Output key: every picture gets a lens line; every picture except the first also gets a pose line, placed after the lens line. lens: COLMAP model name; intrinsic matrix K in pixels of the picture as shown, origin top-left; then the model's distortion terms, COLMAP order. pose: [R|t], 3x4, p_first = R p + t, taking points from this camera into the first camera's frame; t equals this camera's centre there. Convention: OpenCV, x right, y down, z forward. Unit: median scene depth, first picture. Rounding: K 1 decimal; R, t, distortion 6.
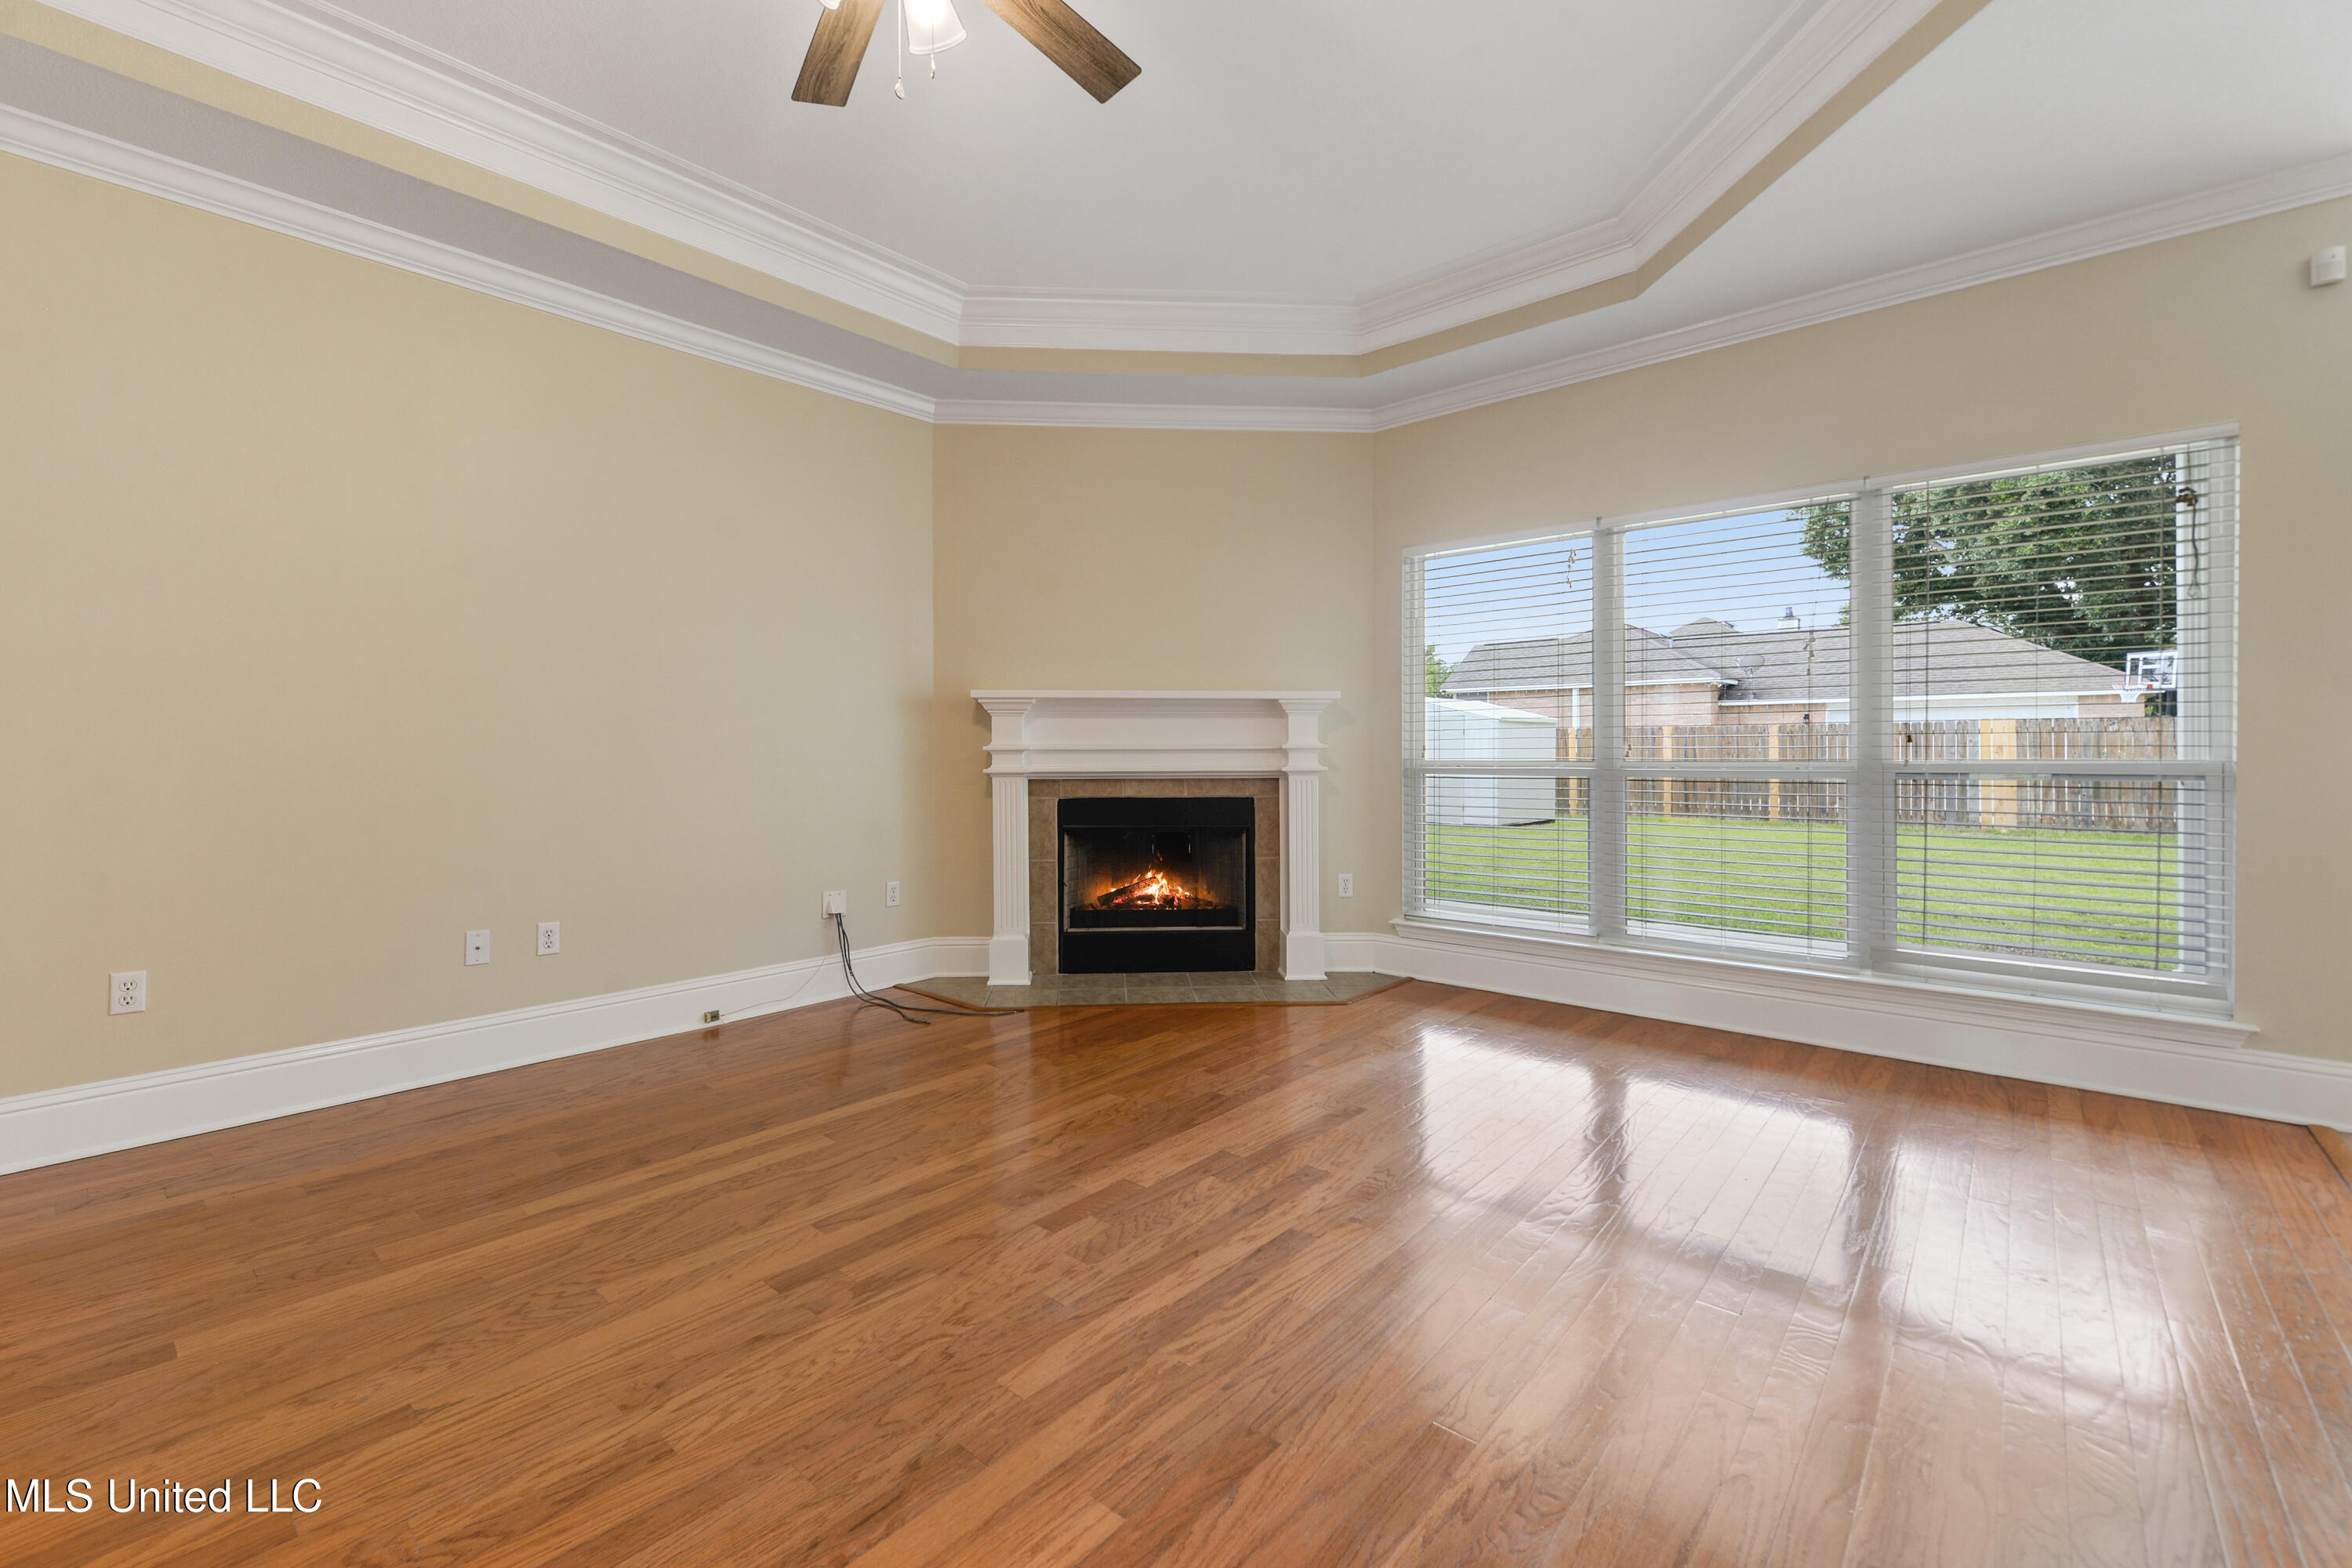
lens RADIAL K [[978.5, 0, 1160.5], [0, 978.5, 755.3], [0, 0, 1]] dist [0.003386, -0.002690]
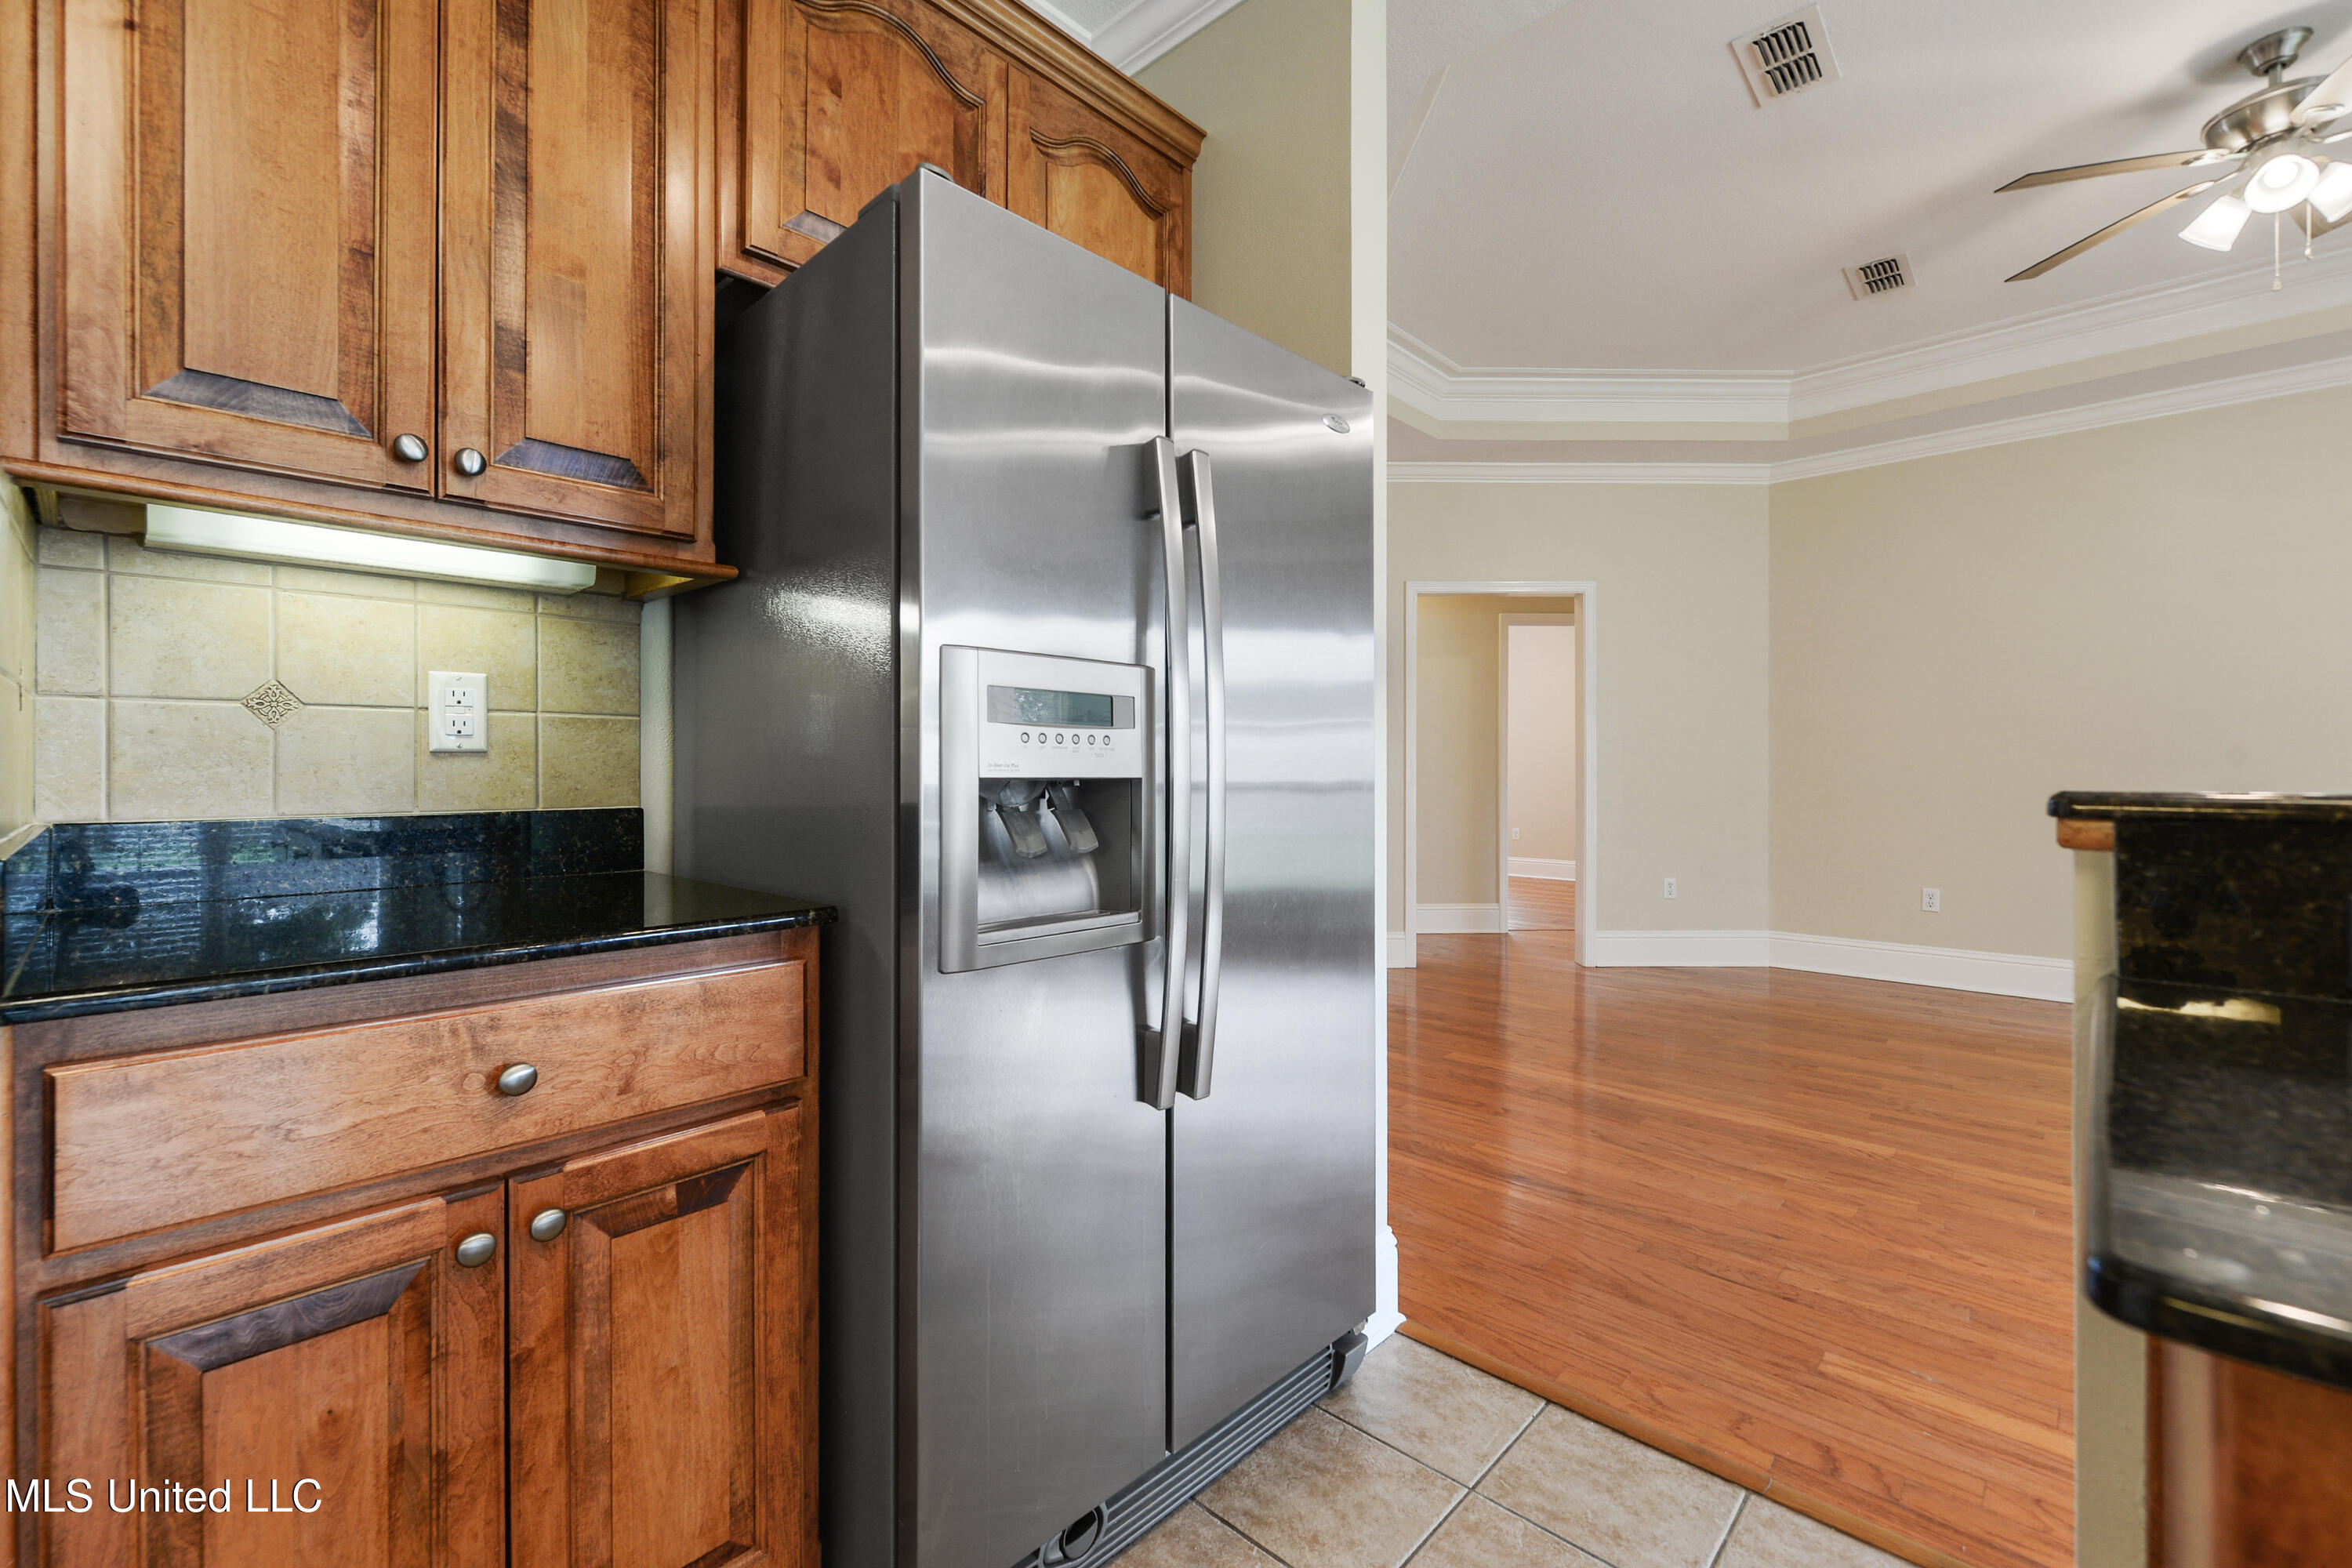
lens RADIAL K [[978.5, 0, 1163.5], [0, 978.5, 773.1], [0, 0, 1]] dist [0.003386, -0.002690]
pose [[-0.041971, 0.006819, -0.999096, 0.476697], [-0.001944, 0.999974, 0.006907, -0.001371], [0.999117, 0.002233, -0.041957, -0.201302]]
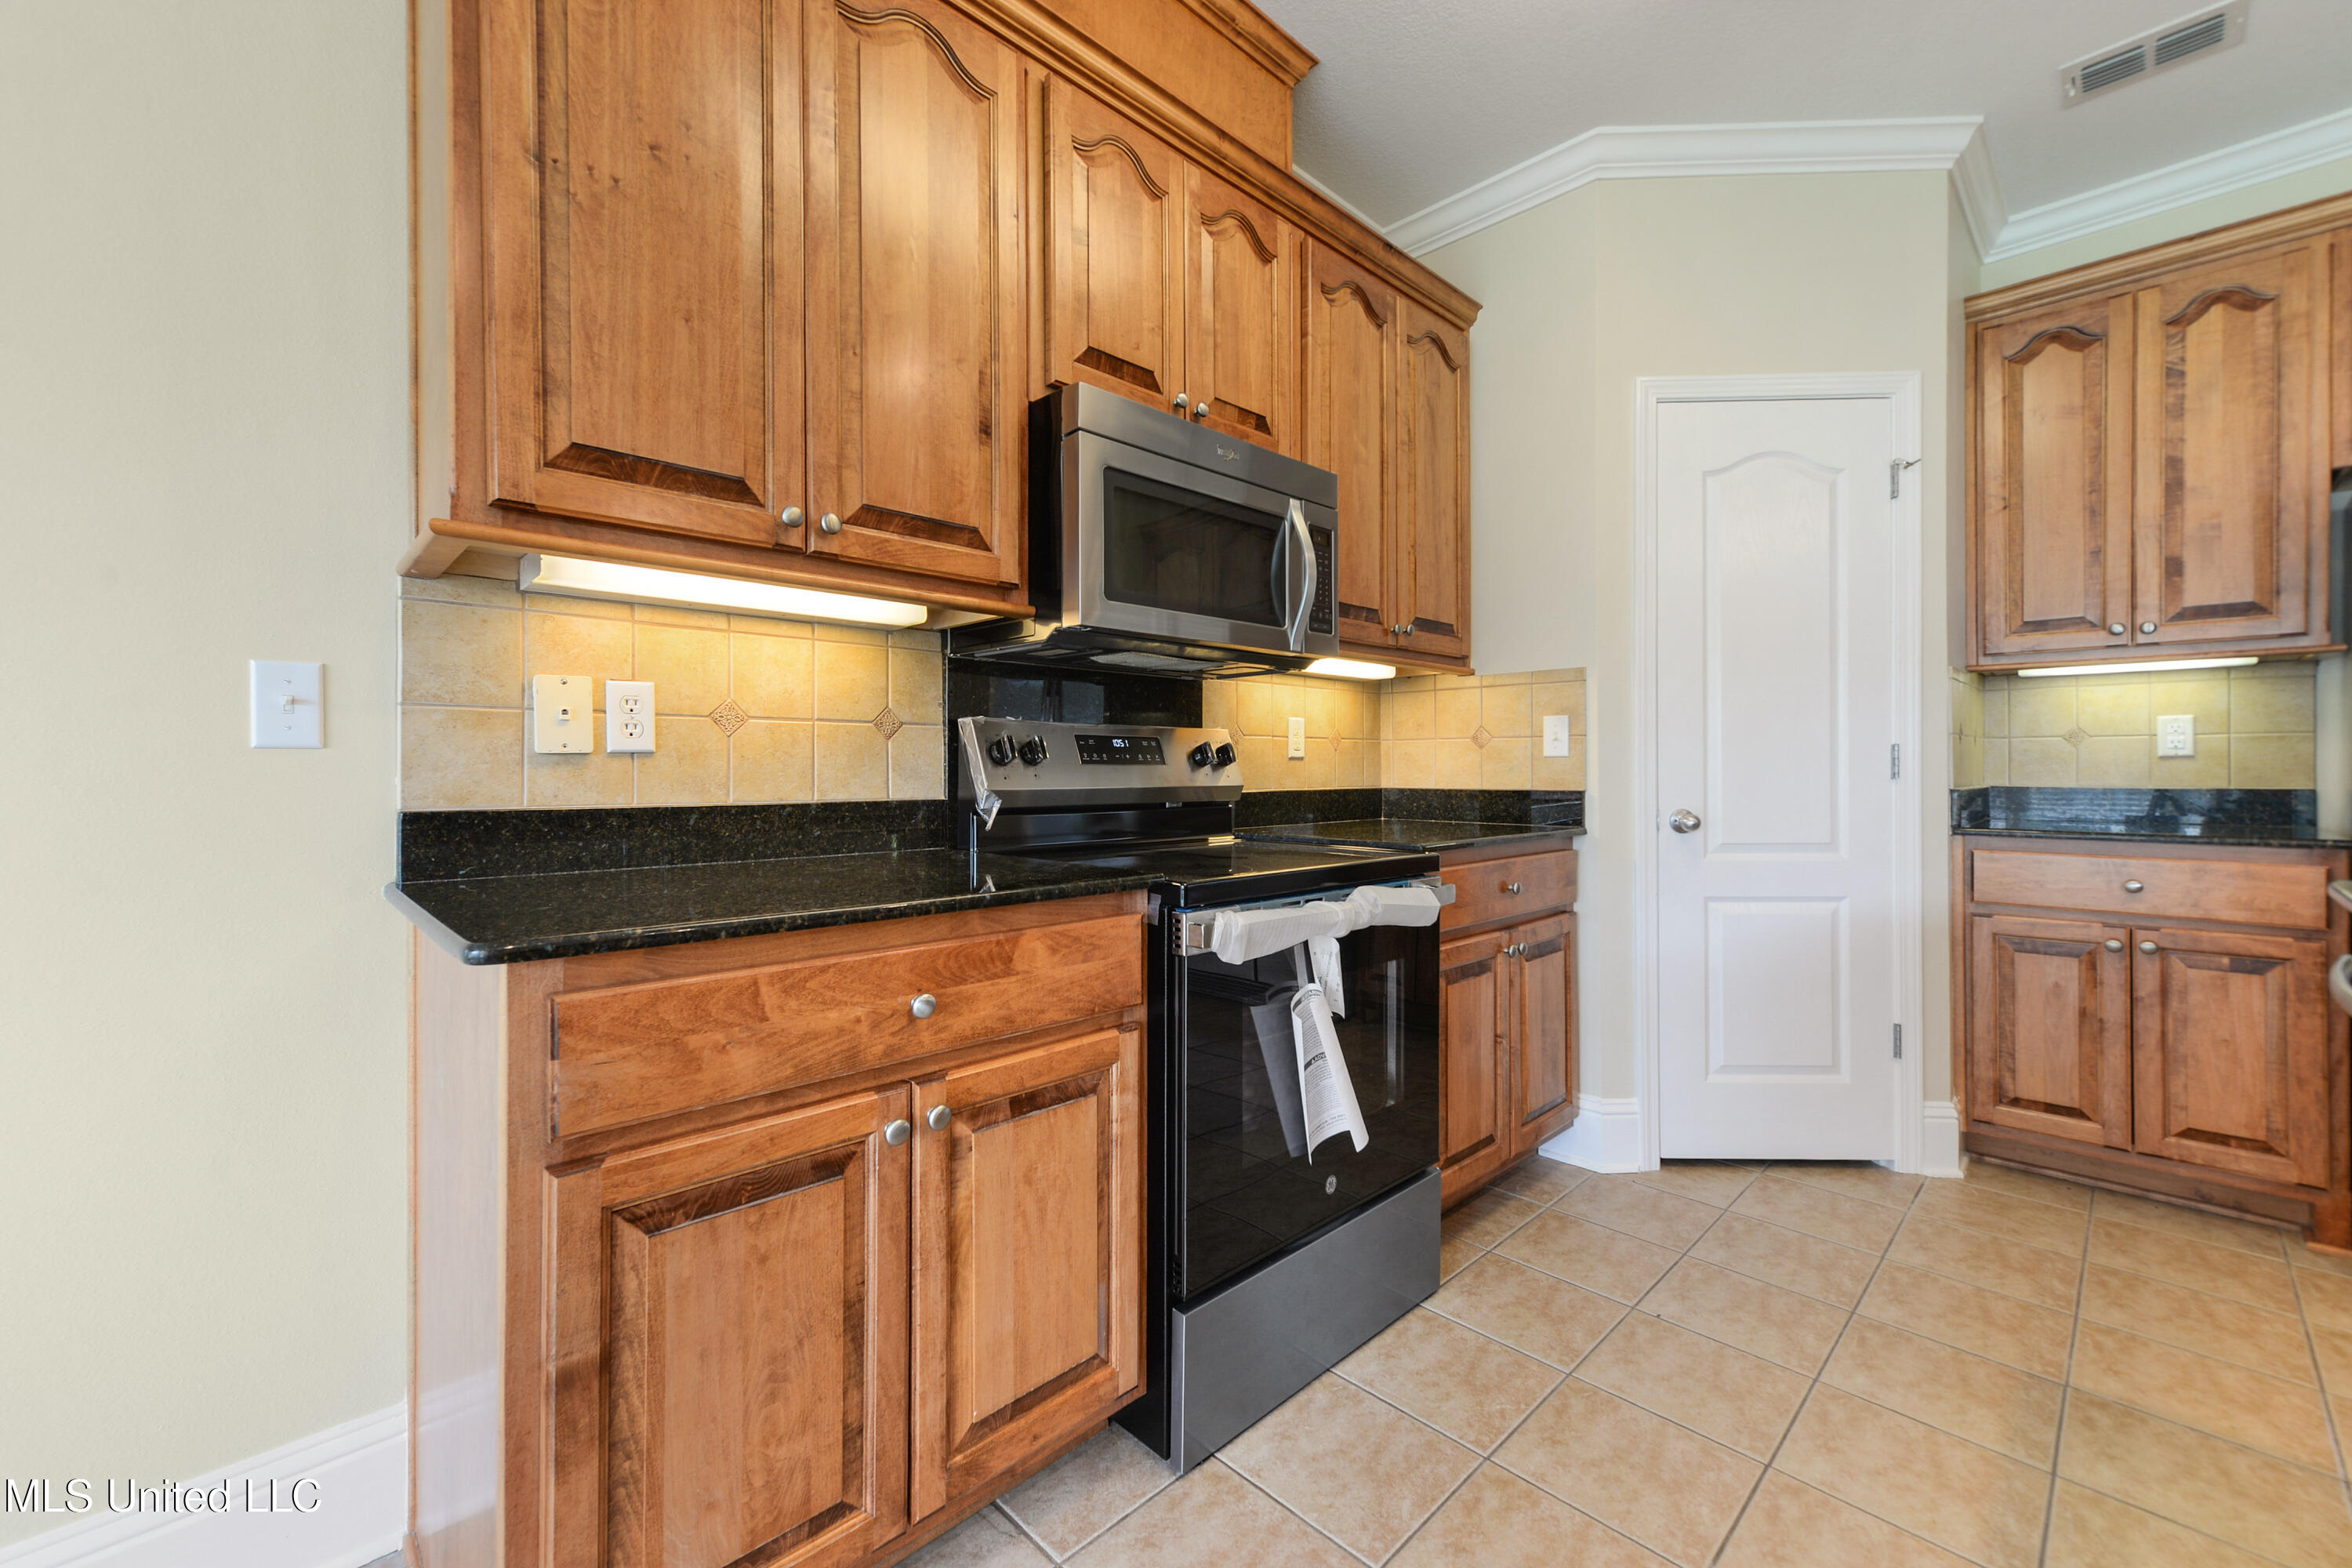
lens RADIAL K [[945.6, 0, 1141.2], [0, 945.6, 770.2], [0, 0, 1]] dist [0.009348, -0.001728]
pose [[-0.996445, 0.003697, 0.084162, 0.752776], [0.003992, 0.999986, 0.003334, -0.001672], [-0.084149, 0.003658, -0.996446, 0.191231]]
